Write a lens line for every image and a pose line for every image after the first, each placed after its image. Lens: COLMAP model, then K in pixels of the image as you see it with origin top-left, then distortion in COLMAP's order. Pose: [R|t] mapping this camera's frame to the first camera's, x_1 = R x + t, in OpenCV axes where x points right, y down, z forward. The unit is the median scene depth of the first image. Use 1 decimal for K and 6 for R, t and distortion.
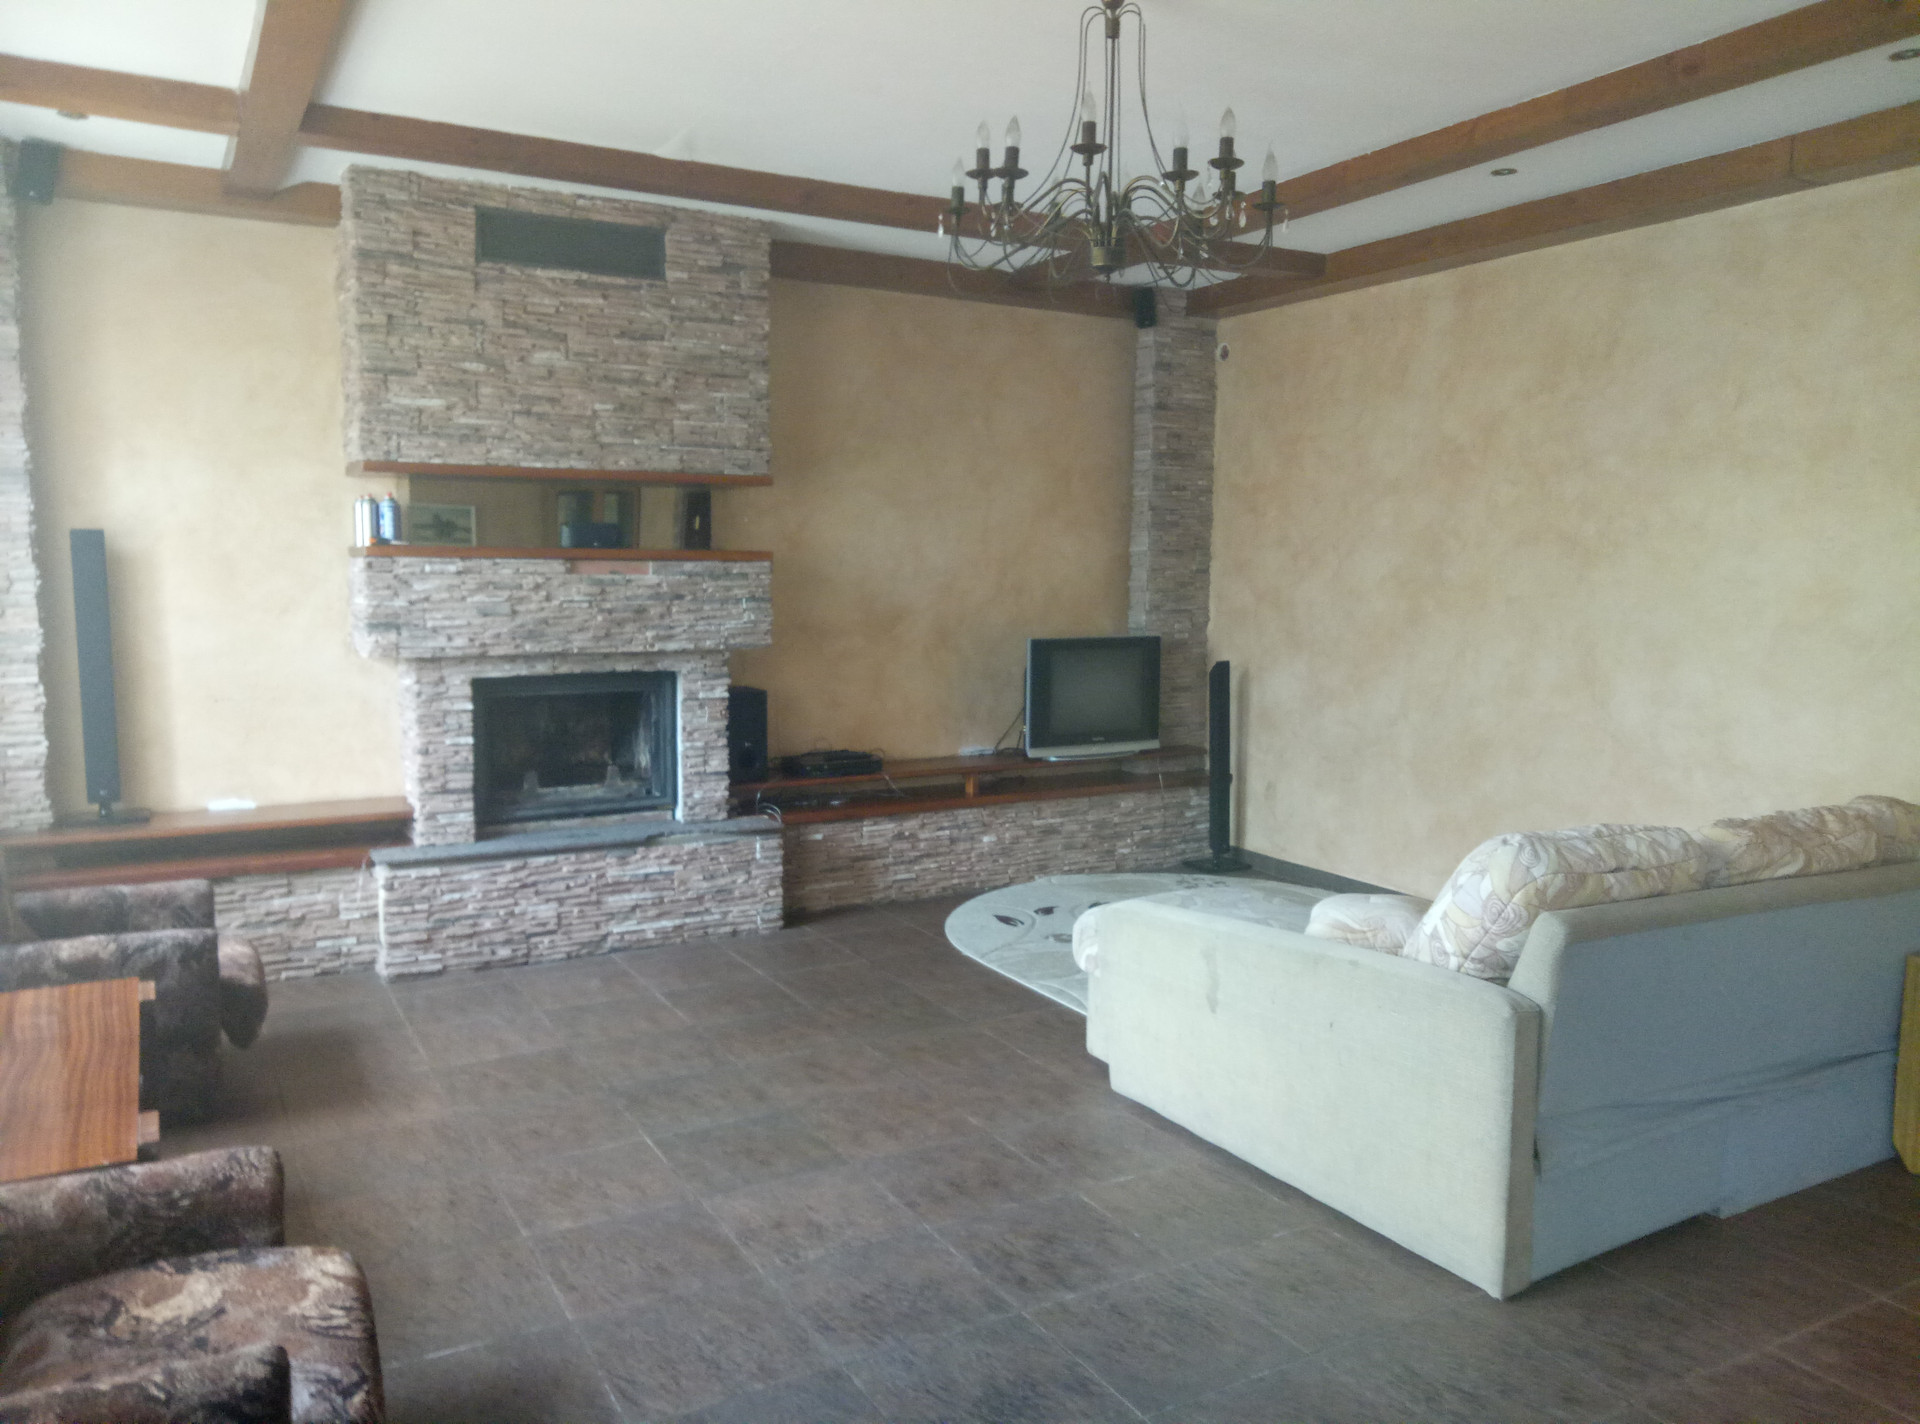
lens RADIAL K [[1412.8, 0, 966.5], [0, 1412.8, 677.9], [0, 0, 1]] dist [0.036051, -0.043144]
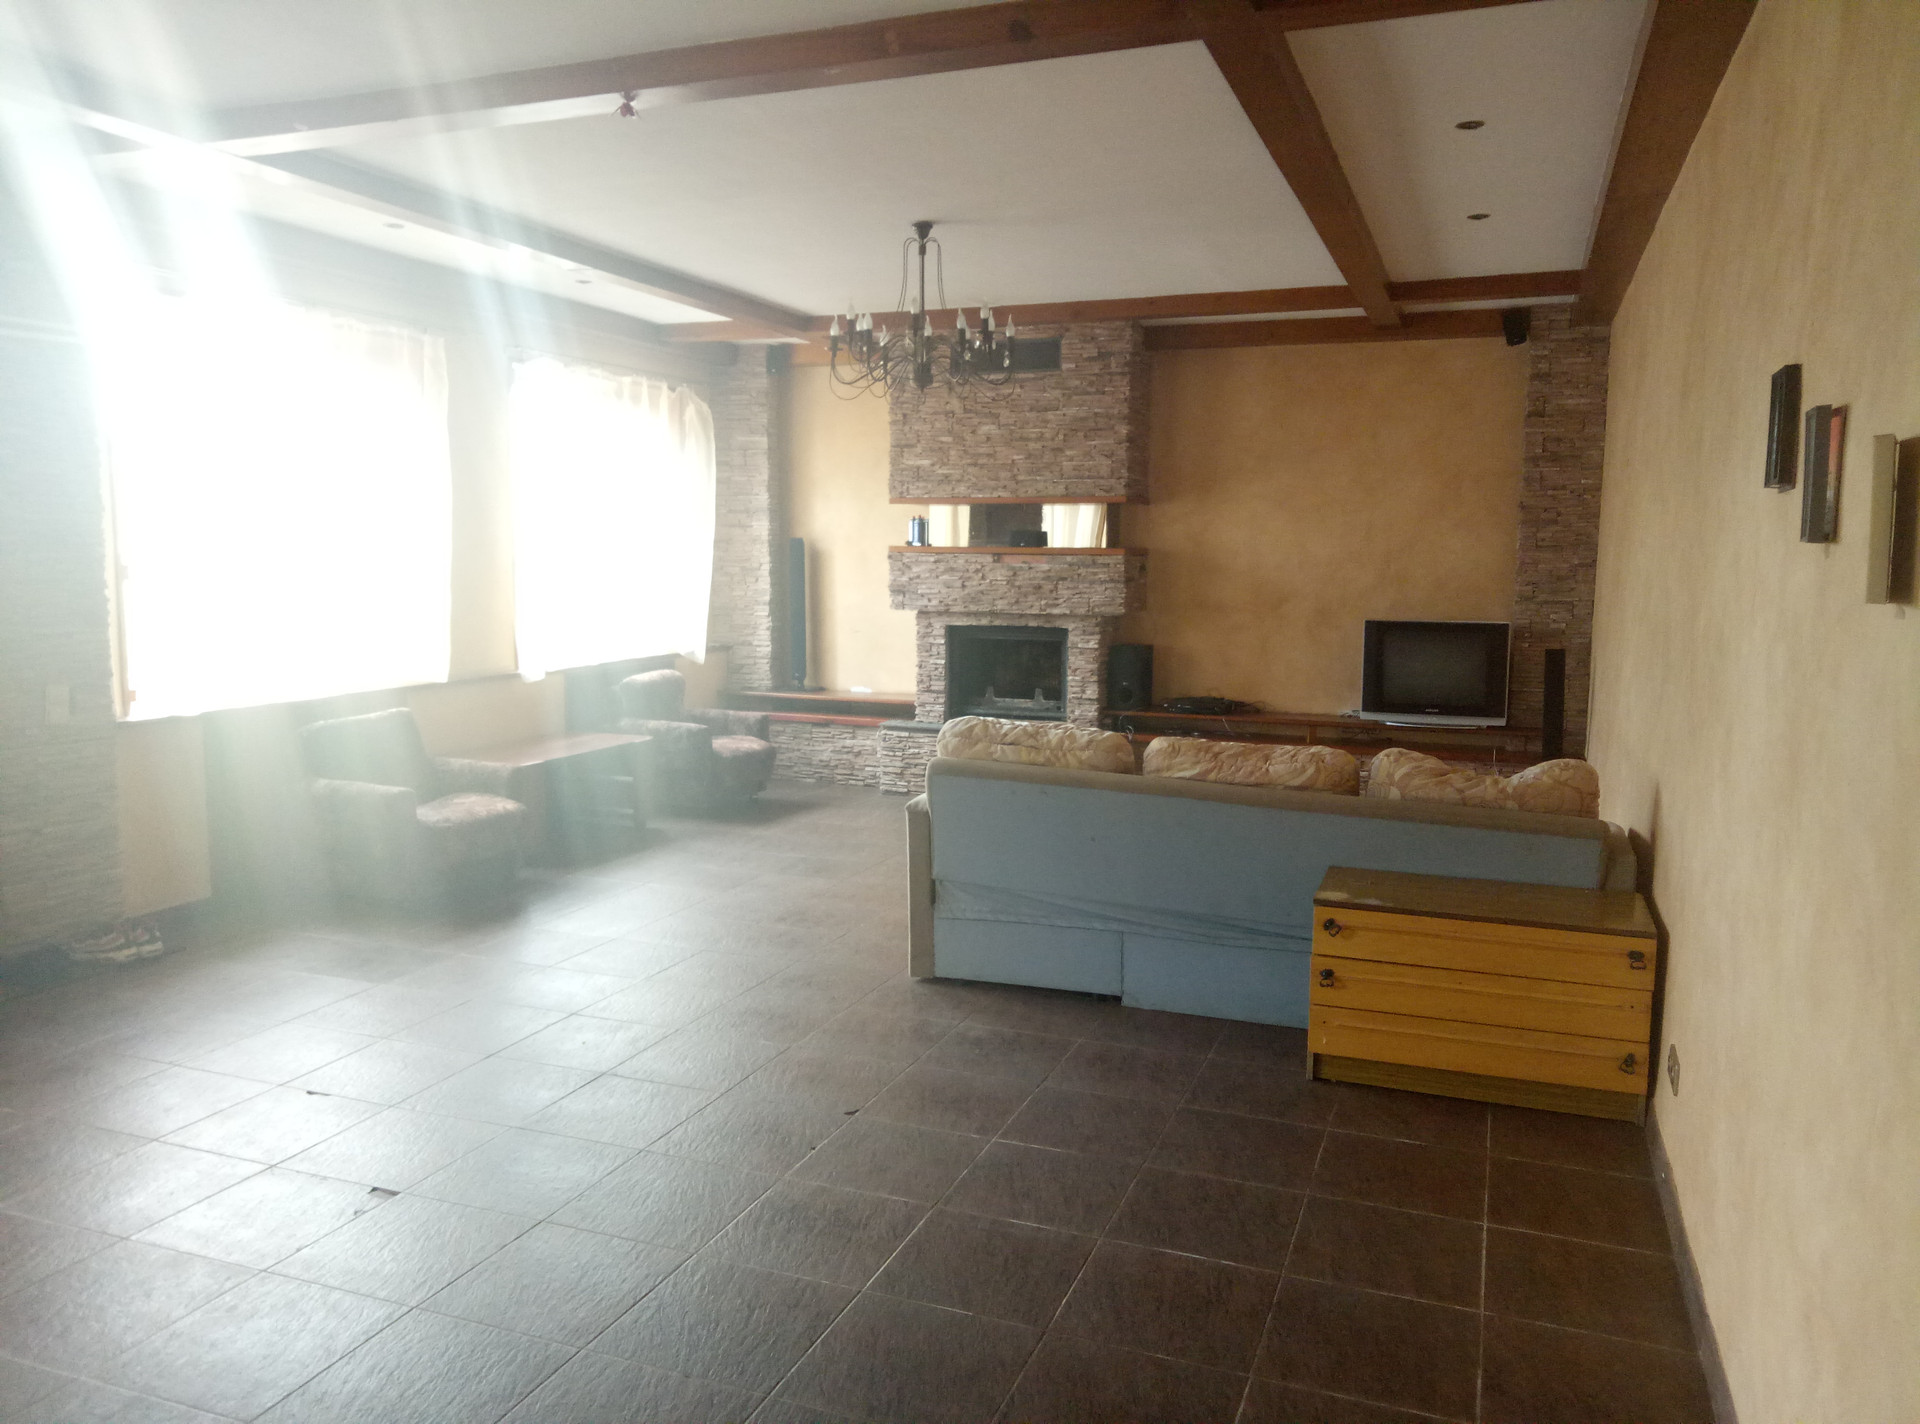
lens RADIAL K [[1412.8, 0, 966.5], [0, 1412.8, 677.9], [0, 0, 1]] dist [0.036051, -0.043144]
pose [[0.630487, 0.068607, -0.773162, 0.935843], [-0.067410, 0.997162, 0.033513, 0.004862], [0.773267, 0.030989, 0.633323, -0.032278]]
